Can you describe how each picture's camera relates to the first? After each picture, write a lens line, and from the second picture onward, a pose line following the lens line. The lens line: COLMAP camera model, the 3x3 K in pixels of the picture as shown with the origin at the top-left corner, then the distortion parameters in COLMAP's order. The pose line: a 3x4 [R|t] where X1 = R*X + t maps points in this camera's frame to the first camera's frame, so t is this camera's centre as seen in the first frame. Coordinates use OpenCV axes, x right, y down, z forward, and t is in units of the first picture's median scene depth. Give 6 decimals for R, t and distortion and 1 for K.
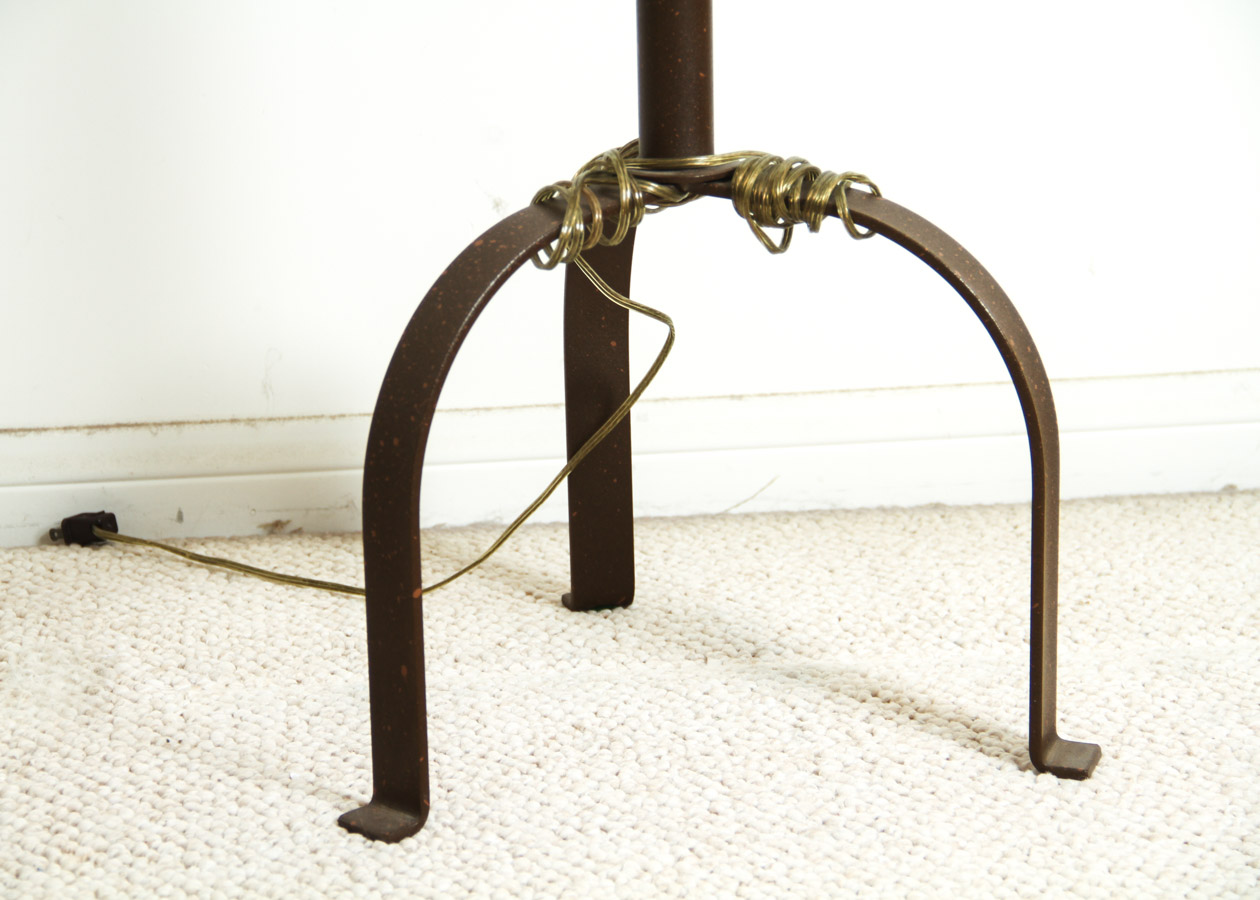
lens RADIAL K [[3623.6, 0, 622.5], [0, 3623.6, 446.3], [0, 0, 1]] dist [0.418340, 0.000000]
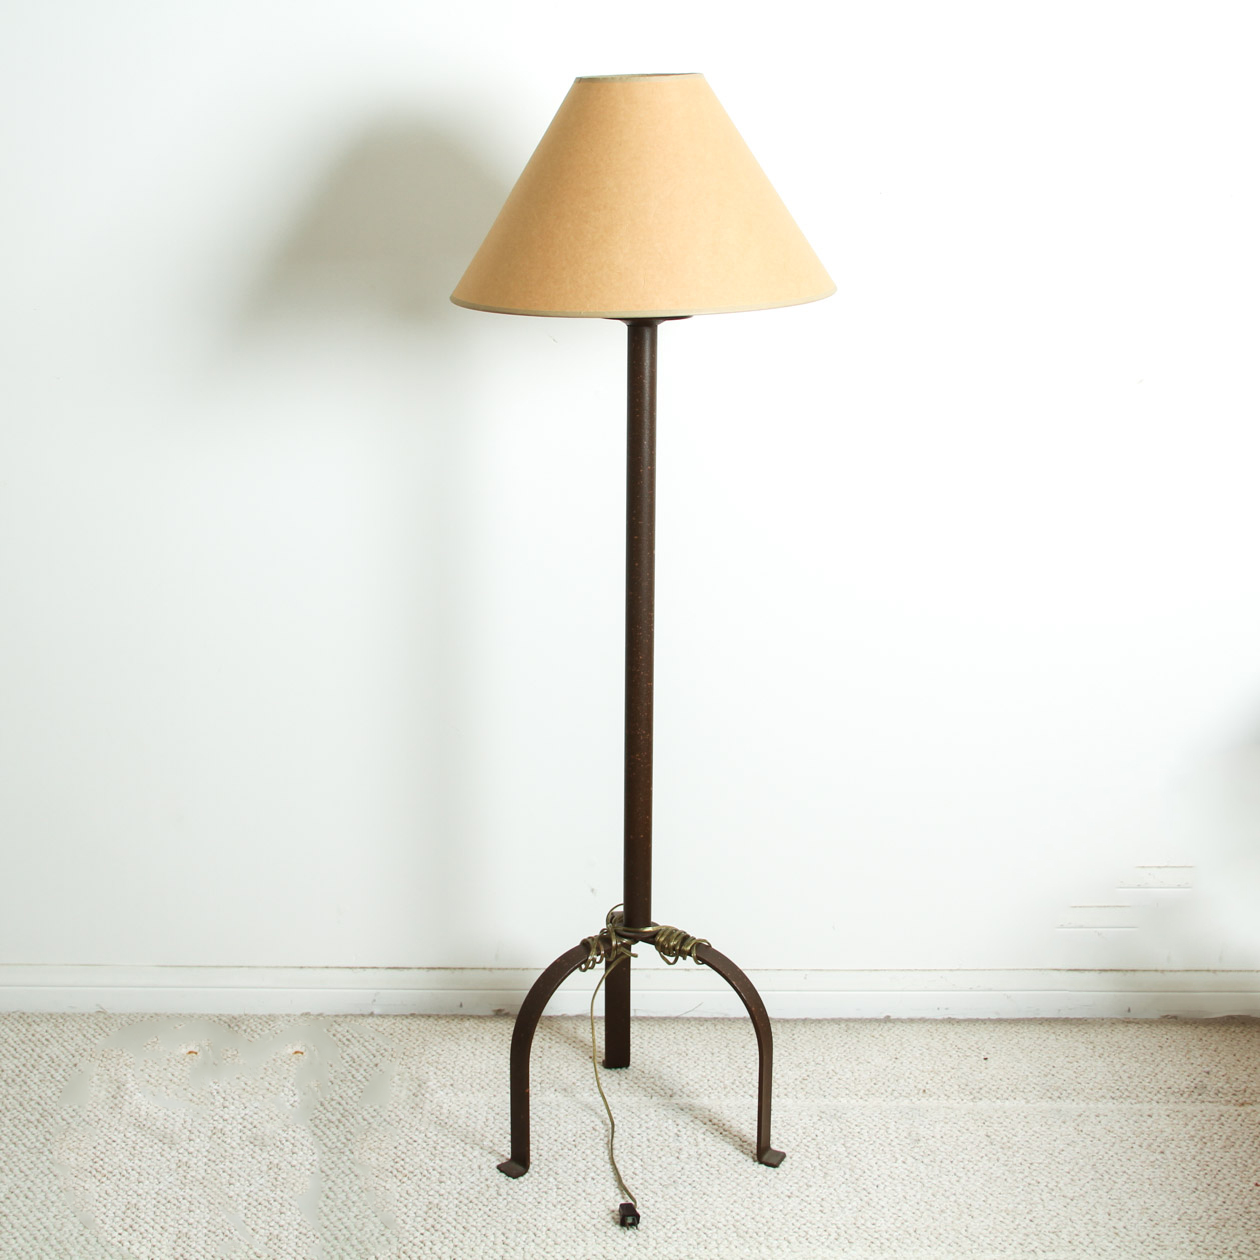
lens RADIAL K [[2203.4, 0, 629.7], [0, 2203.4, 638.5], [0, 0, 1]] dist [-0.013640, 0.000000]
pose [[0.994748, 0.052145, -0.088077, 0.139899], [-0.054562, 0.998191, -0.025250, -0.246375], [0.086601, 0.029923, 0.995794, -0.618571]]
